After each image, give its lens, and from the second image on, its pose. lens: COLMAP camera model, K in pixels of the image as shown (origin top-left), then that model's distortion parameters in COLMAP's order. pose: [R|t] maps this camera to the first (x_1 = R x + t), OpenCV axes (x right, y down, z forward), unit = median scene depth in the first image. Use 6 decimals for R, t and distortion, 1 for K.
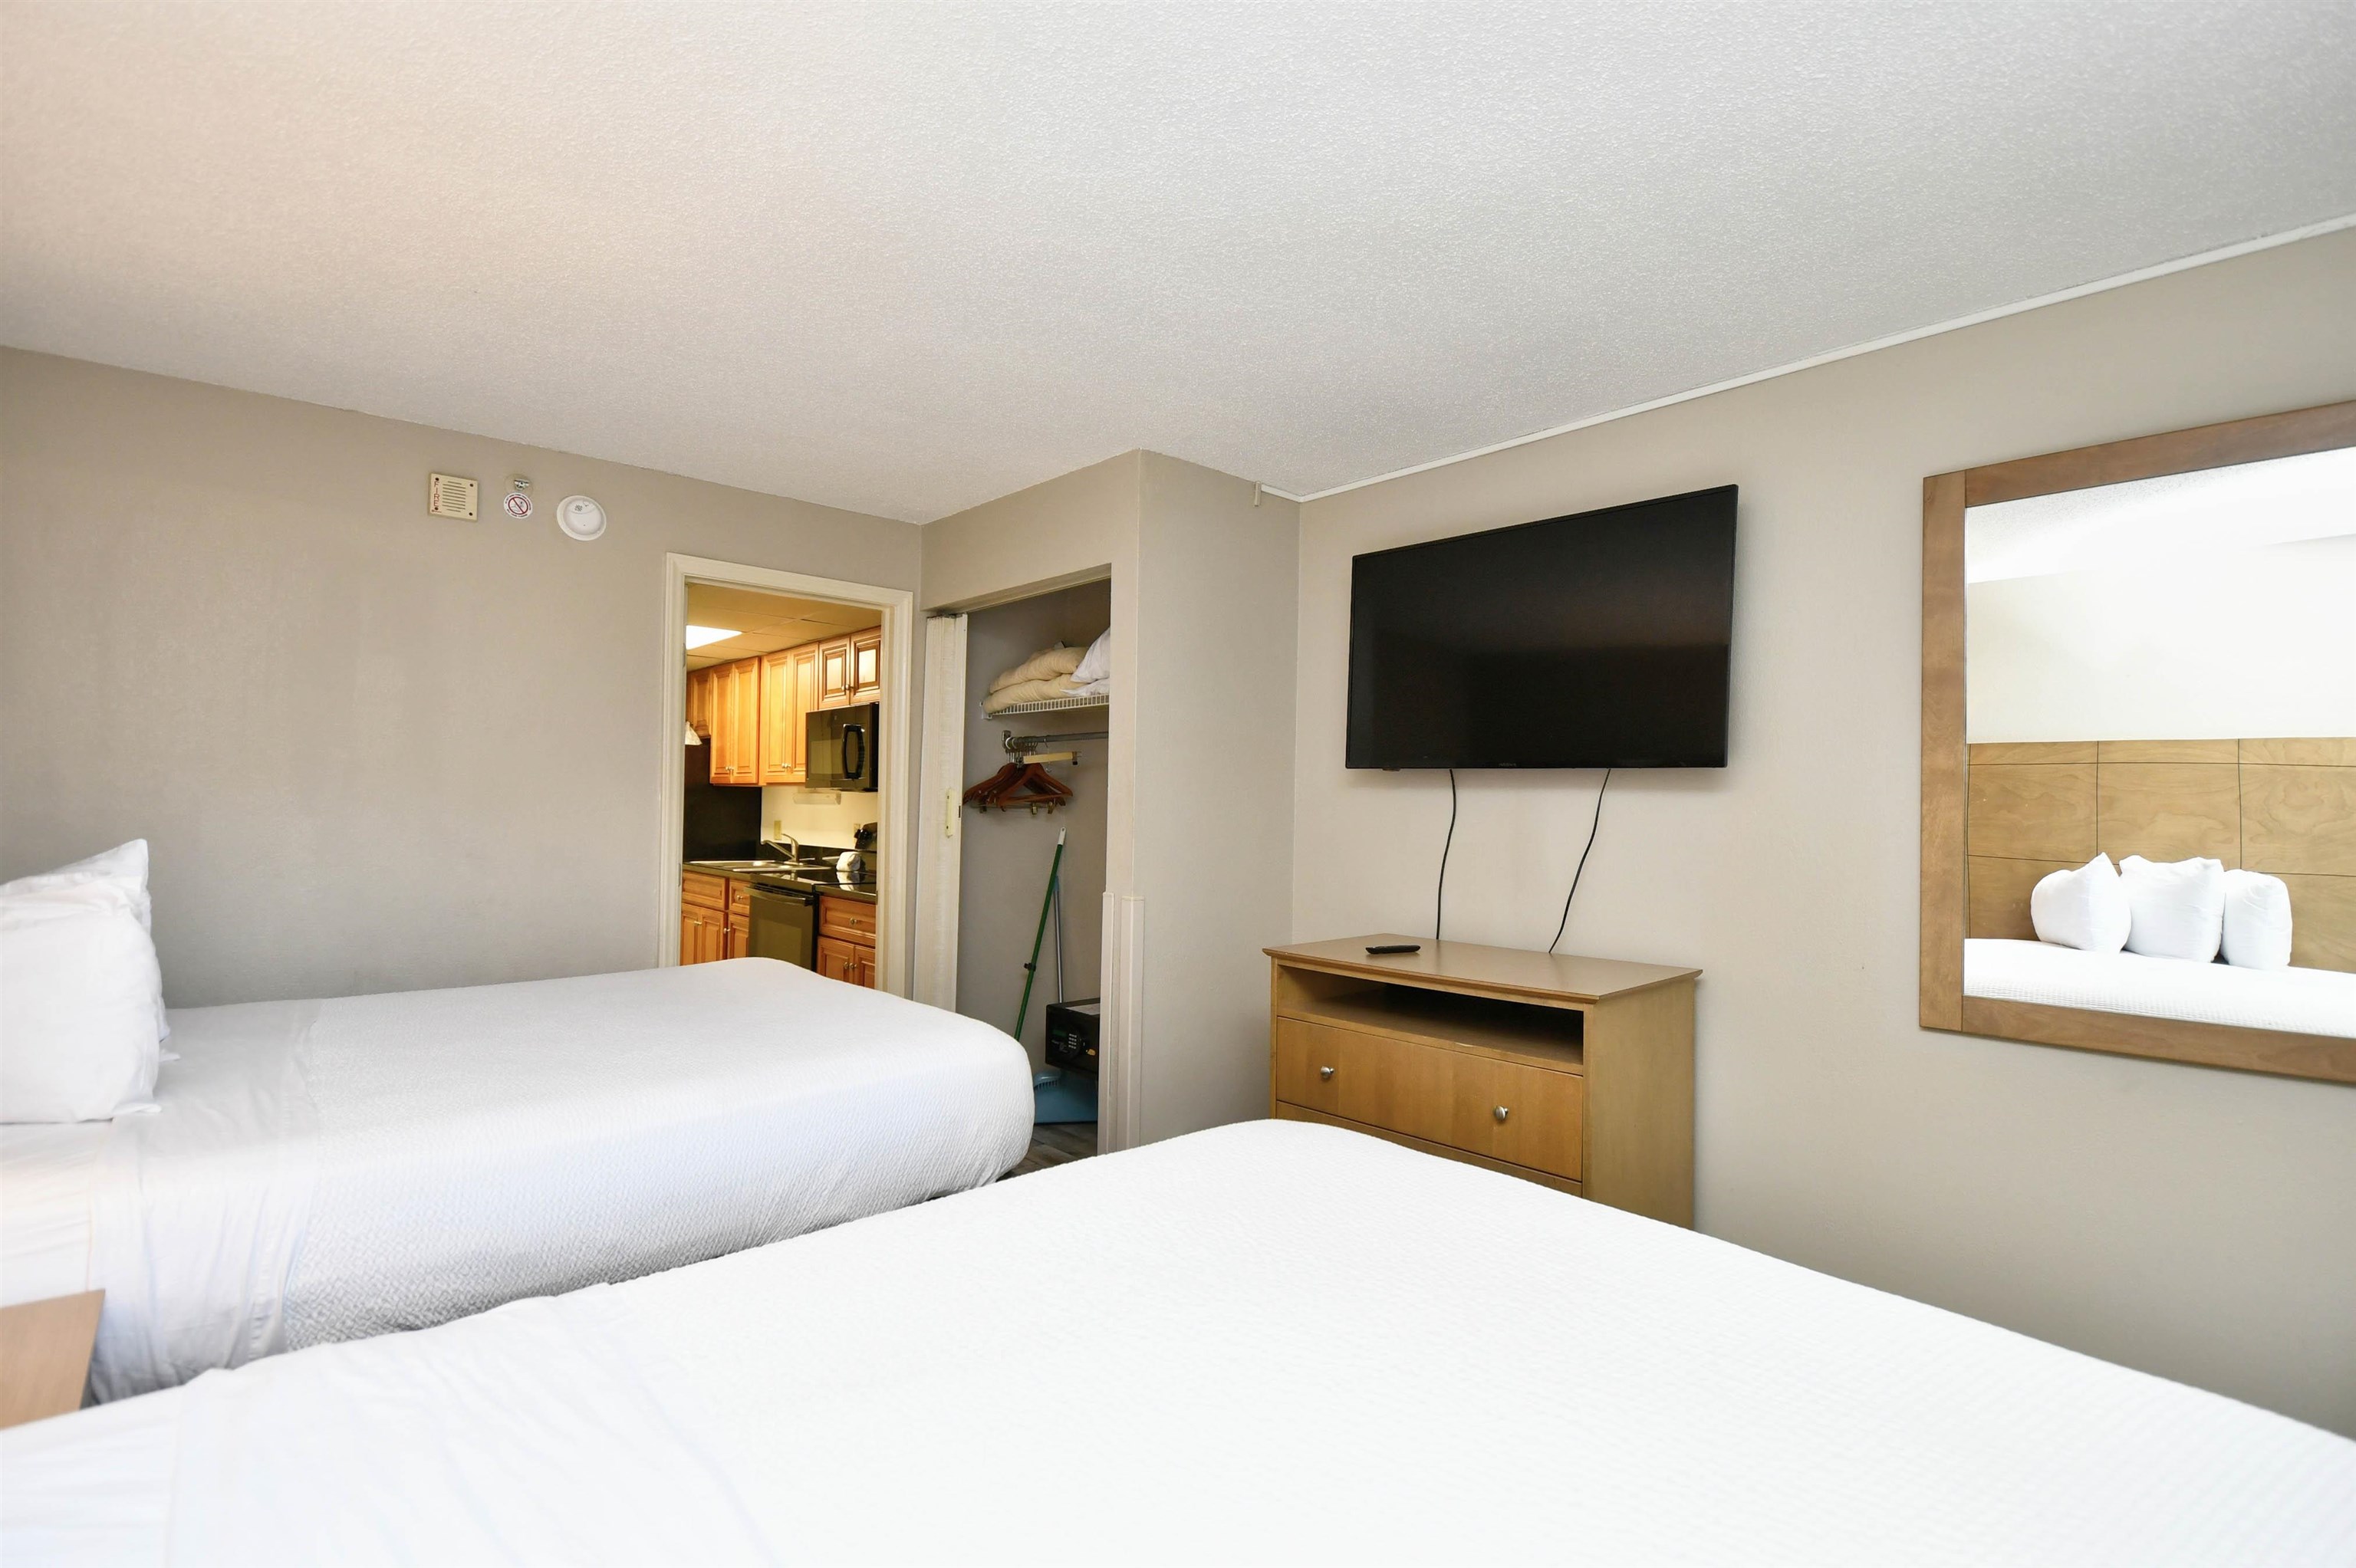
lens RADIAL K [[1120.8, 0, 1177.7], [0, 1120.8, 798.2], [0, 0, 1]] dist [0.015842, -0.025333]
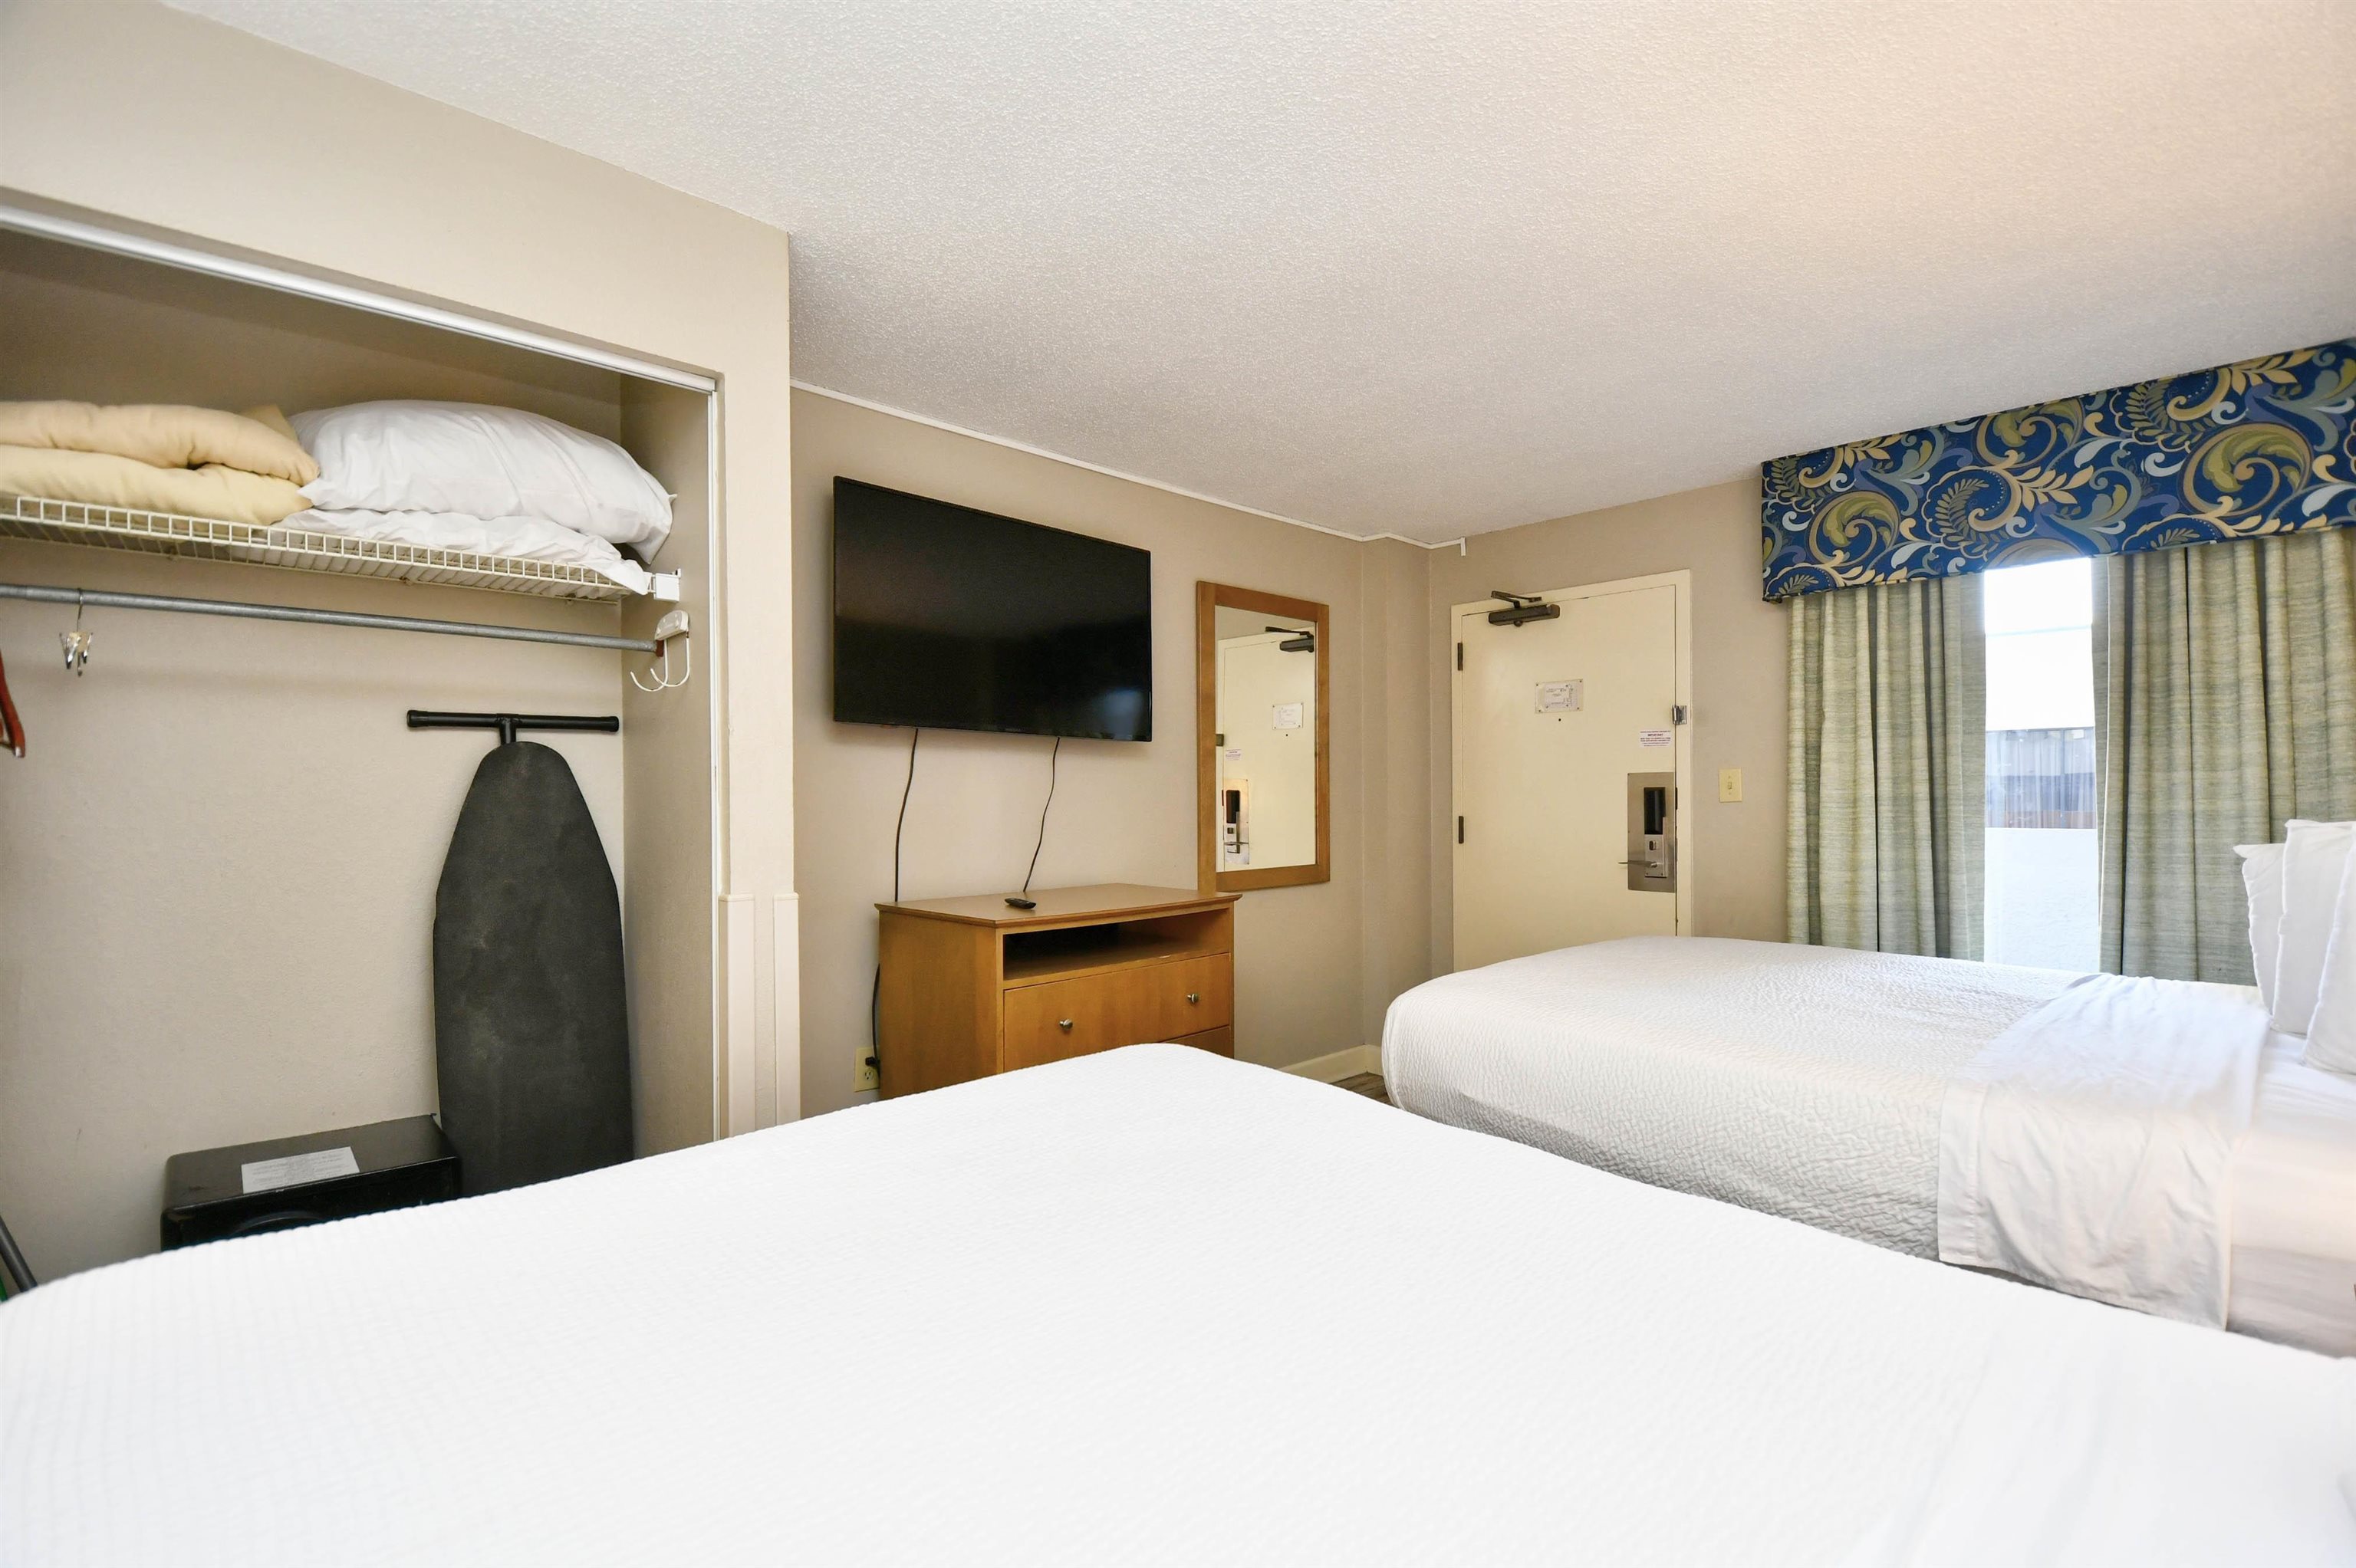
lens RADIAL K [[1060.7, 0, 1178.0], [0, 1060.7, 784.0], [0, 0, 1]] dist [0.001474, -0.013273]
pose [[-0.075757, -0.004104, 0.997118, -0.823948], [-0.009405, 0.999950, 0.003401, 0.021844], [-0.997082, -0.009121, -0.075792, 0.966064]]
